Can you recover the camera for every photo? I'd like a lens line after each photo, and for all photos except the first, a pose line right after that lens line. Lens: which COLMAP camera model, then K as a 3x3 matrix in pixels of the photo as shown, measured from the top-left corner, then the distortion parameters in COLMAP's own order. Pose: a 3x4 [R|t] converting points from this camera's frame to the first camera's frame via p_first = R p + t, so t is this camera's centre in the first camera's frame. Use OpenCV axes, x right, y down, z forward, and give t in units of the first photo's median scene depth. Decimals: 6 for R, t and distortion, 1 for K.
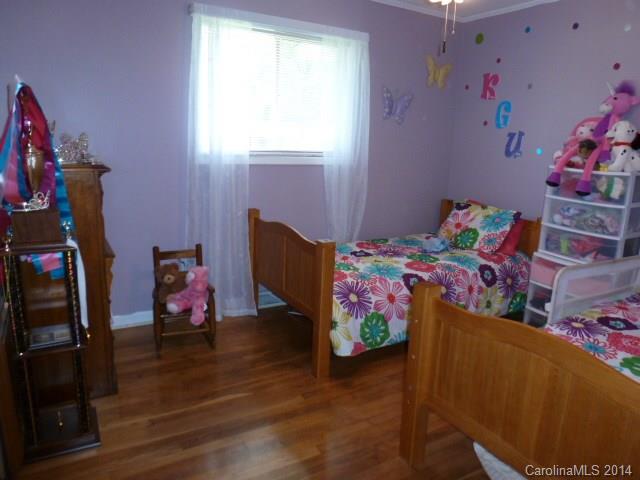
lens RADIAL K [[467.1, 0, 321.6], [0, 467.1, 241.2], [0, 0, 1]] dist [-0.031027, -0.004747]
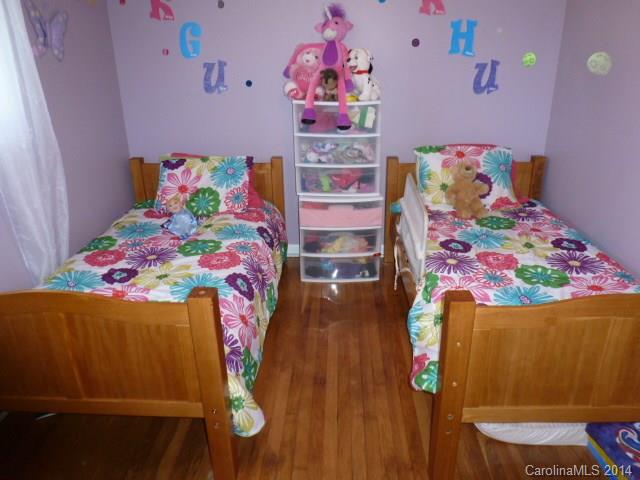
lens RADIAL K [[467.1, 0, 321.5], [0, 467.1, 237.5], [0, 0, 1]] dist [-0.031027, -0.004747]
pose [[0.529720, -0.353726, 0.770892, -0.267292], [0.215690, 0.935186, 0.280901, -0.155689], [-0.820289, 0.017475, 0.571682, 0.435761]]
